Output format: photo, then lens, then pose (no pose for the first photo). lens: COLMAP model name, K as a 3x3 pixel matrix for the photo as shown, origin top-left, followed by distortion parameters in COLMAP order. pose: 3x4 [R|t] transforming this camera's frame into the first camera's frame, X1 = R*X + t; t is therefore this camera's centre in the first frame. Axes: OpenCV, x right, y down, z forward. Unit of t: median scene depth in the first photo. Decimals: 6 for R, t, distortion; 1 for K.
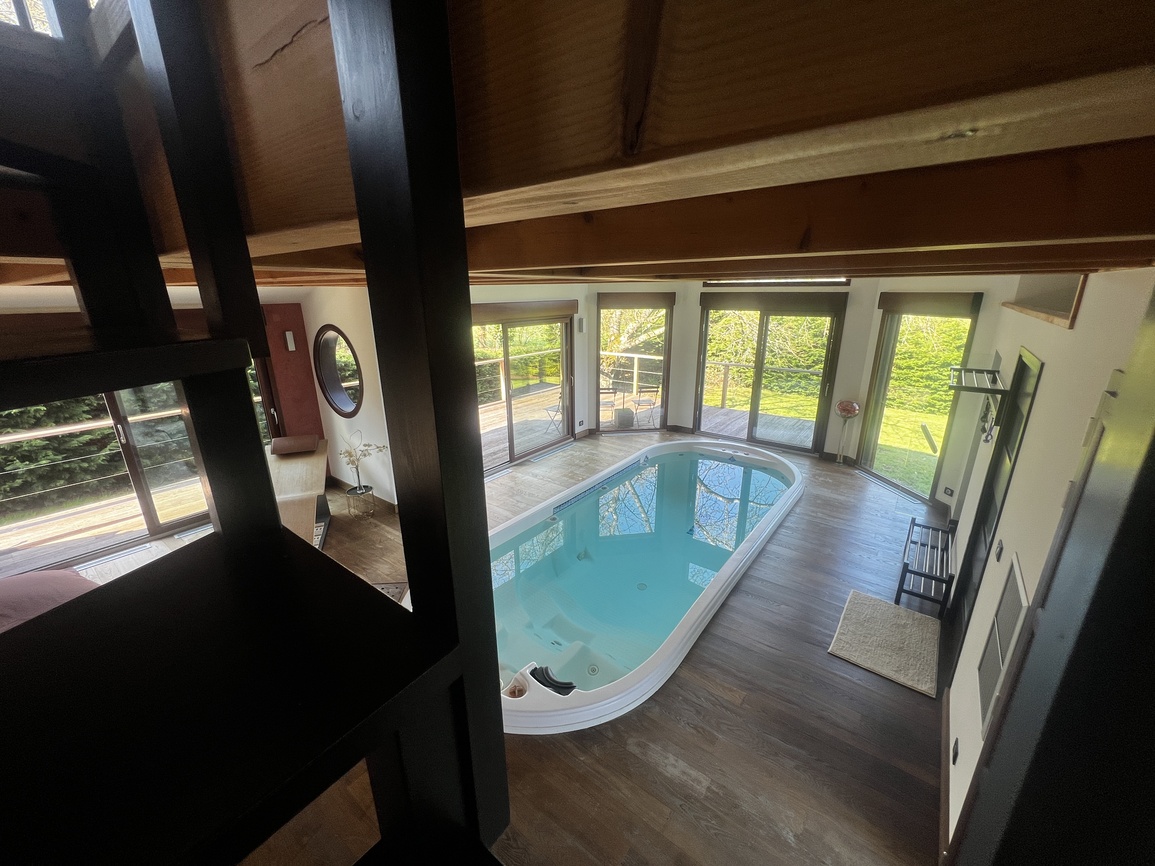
lens RADIAL K [[463.0, 0, 577.5], [0, 463.0, 433.0], [0, 0, 1]] dist [-0.001876, -0.000106]
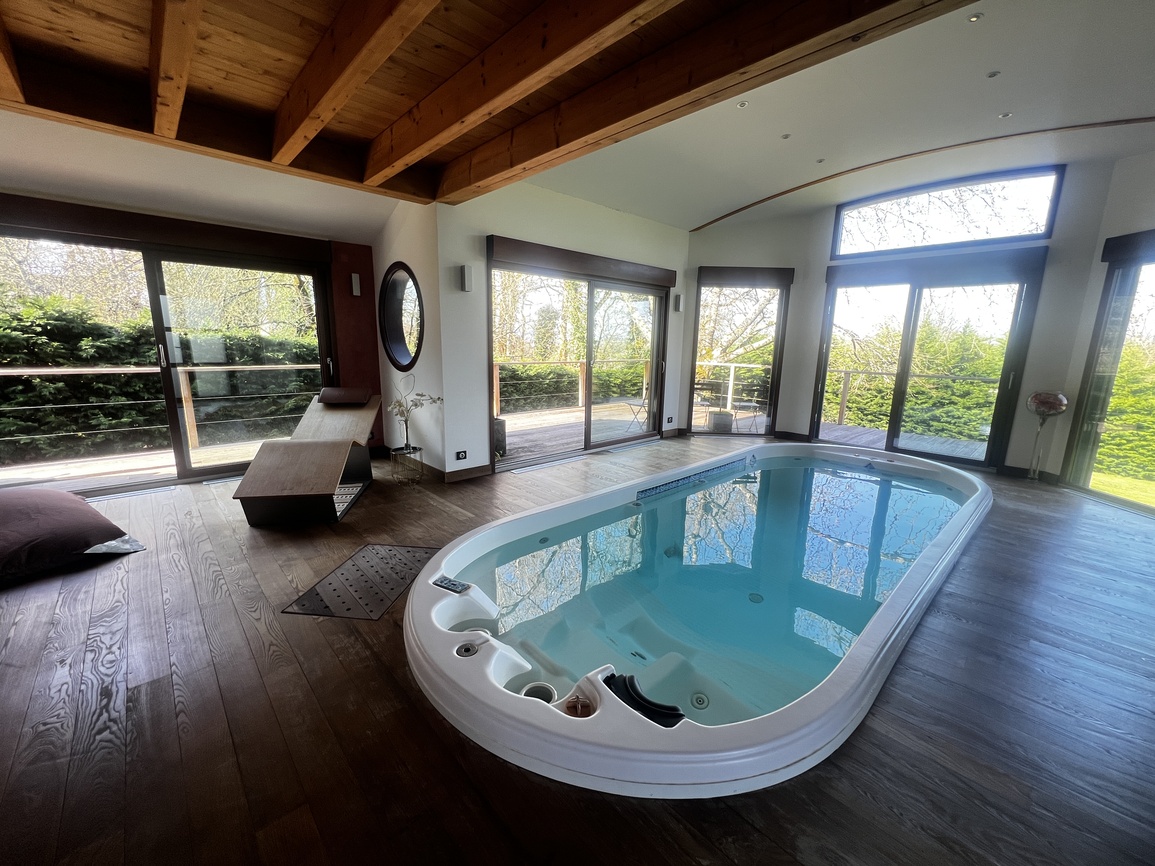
lens RADIAL K [[463.0, 0, 577.5], [0, 463.0, 433.0], [0, 0, 1]] dist [-0.001876, -0.000106]
pose [[0.985379, 0.059874, -0.159512, -0.026383], [-0.076198, 0.992238, -0.098270, 0.117015], [0.152390, 0.108987, 0.982293, 0.169268]]
